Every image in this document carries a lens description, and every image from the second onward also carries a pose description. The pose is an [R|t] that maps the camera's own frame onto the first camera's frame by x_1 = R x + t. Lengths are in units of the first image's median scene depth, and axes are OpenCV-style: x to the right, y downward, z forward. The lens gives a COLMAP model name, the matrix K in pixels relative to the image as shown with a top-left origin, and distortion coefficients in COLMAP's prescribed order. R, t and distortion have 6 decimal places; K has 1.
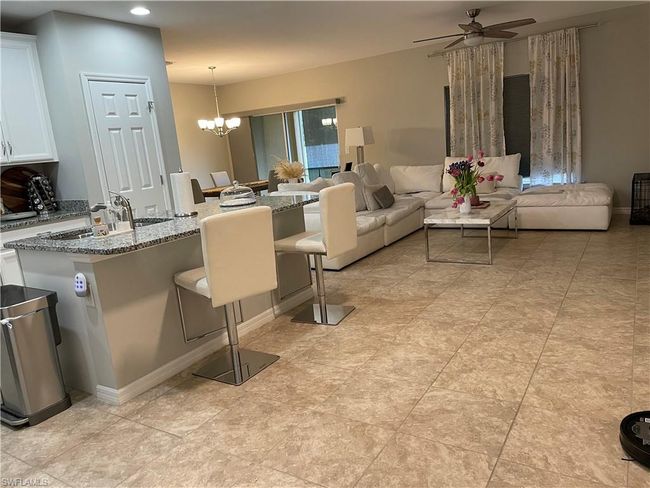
lens RADIAL K [[494.5, 0, 323.1], [0, 494.5, 241.0], [0, 0, 1]] dist [0.072140, -0.091892]
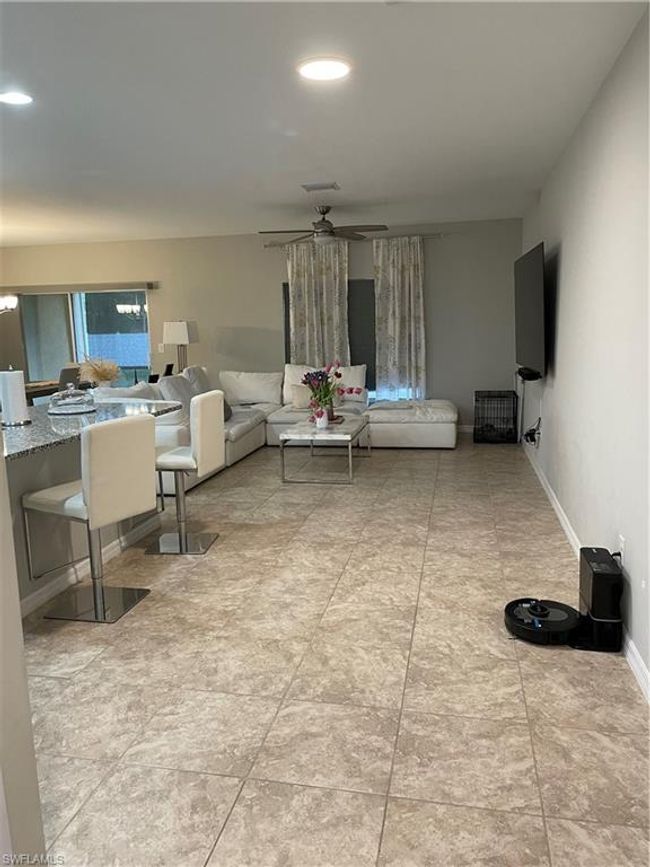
lens RADIAL K [[659.6, 0, 321.1], [0, 659.6, 430.7], [0, 0, 1]] dist [0.072140, -0.091892]
pose [[0.937534, 0.012319, 0.347675, -0.186636], [0.007804, 0.998377, -0.056419, 0.022491], [-0.347806, 0.055608, 0.935916, -0.167159]]
